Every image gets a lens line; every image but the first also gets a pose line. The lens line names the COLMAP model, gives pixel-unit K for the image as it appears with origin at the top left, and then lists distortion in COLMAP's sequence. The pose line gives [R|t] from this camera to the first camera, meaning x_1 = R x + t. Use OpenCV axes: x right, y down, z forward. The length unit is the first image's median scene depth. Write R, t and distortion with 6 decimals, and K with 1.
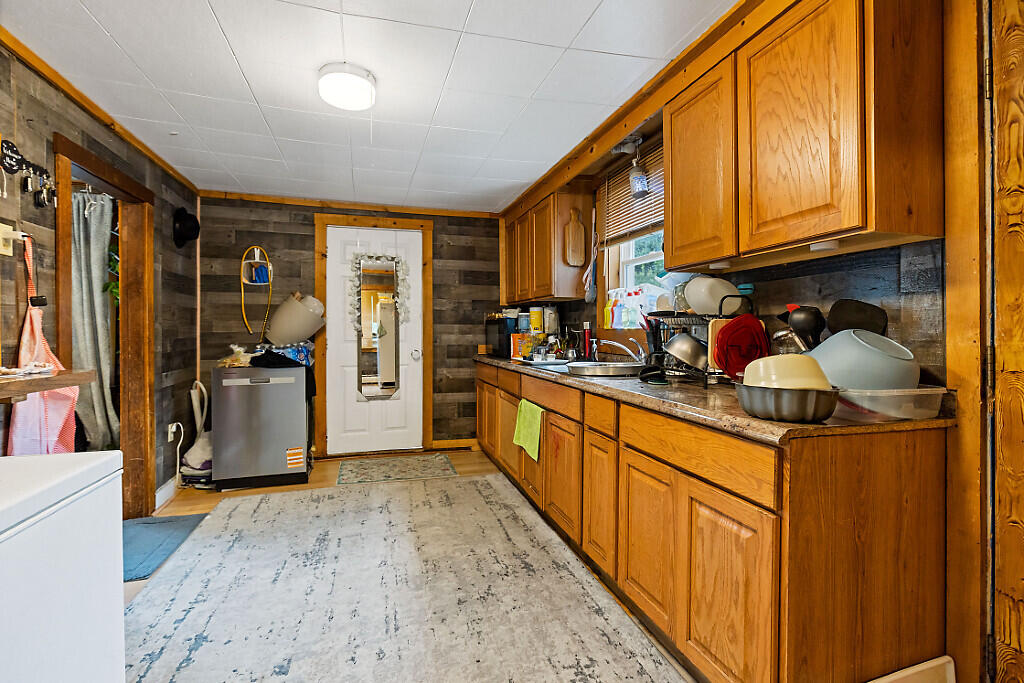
lens RADIAL K [[463.8, 0, 505.8], [0, 463.8, 330.5], [0, 0, 1]] dist [0.005331, -0.002576]
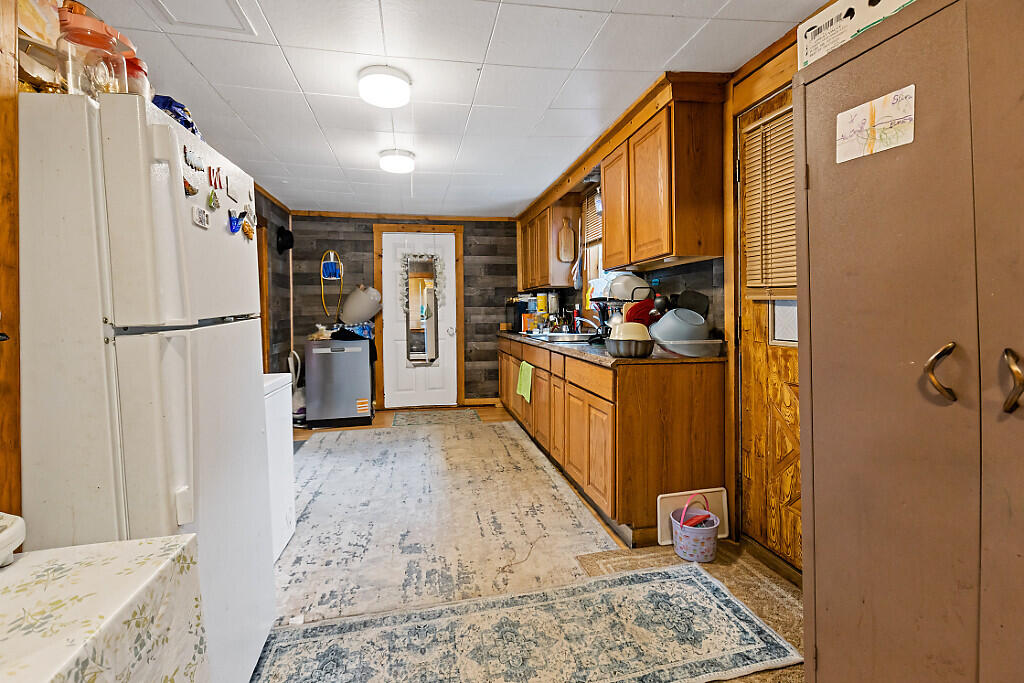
lens RADIAL K [[463.8, 0, 513.0], [0, 463.8, 315.9], [0, 0, 1]] dist [0.005331, -0.002576]
pose [[0.996102, -0.010594, -0.087574, 0.130512], [0.011344, 0.999903, 0.008071, 0.002115], [0.087480, -0.009033, 0.996125, -0.380285]]
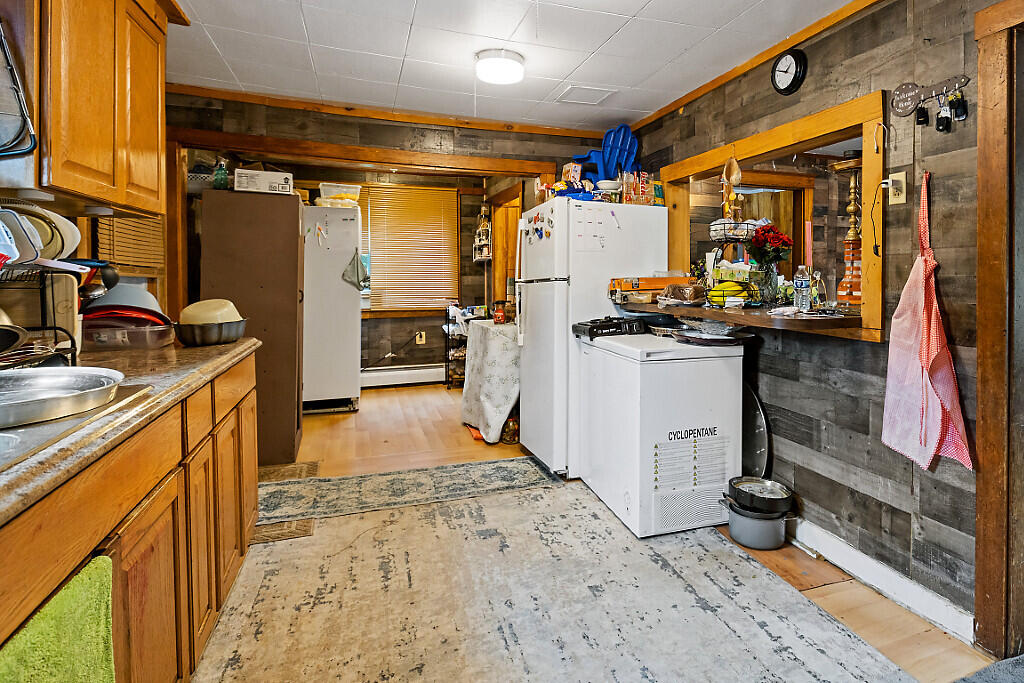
lens RADIAL K [[557.0, 0, 593.5], [0, 557.0, 275.9], [0, 0, 1]] dist [-0.015253, -0.001123]
pose [[-0.994757, 0.007159, -0.102019, -0.187823], [0.005965, 0.999910, 0.012004, -0.016003], [0.102096, 0.011333, -0.994710, 1.243490]]
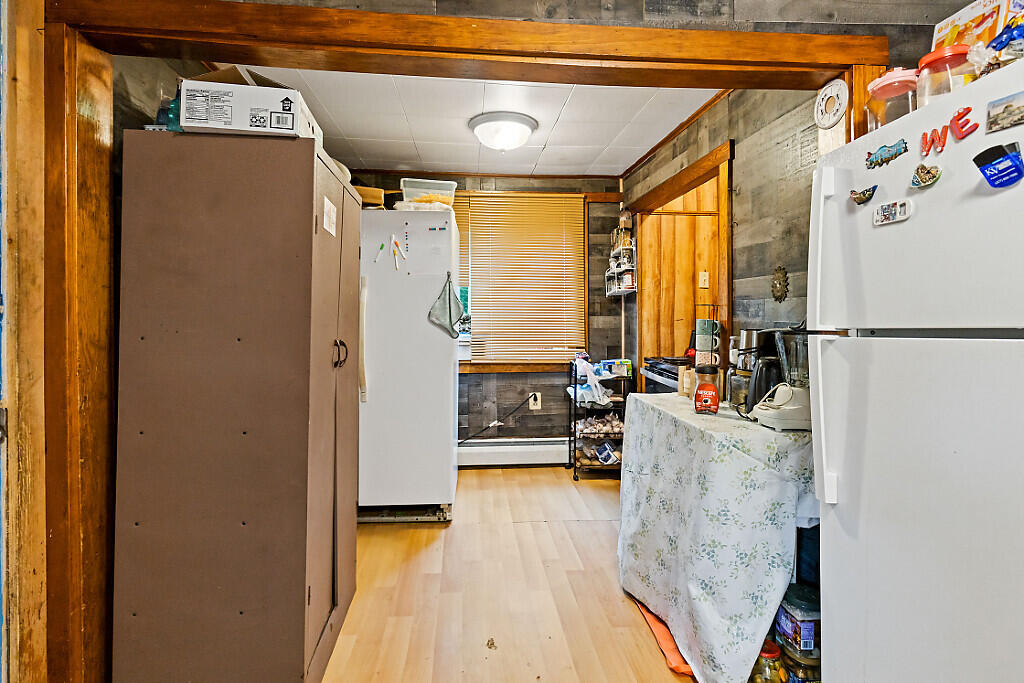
lens RADIAL K [[463.8, 0, 501.9], [0, 463.8, 309.7], [0, 0, 1]] dist [0.005331, -0.002576]
pose [[-0.974090, 0.008698, 0.225993, 0.034335], [0.007964, 0.999960, -0.004163, -0.008220], [-0.226020, -0.002255, -0.974120, 0.405153]]
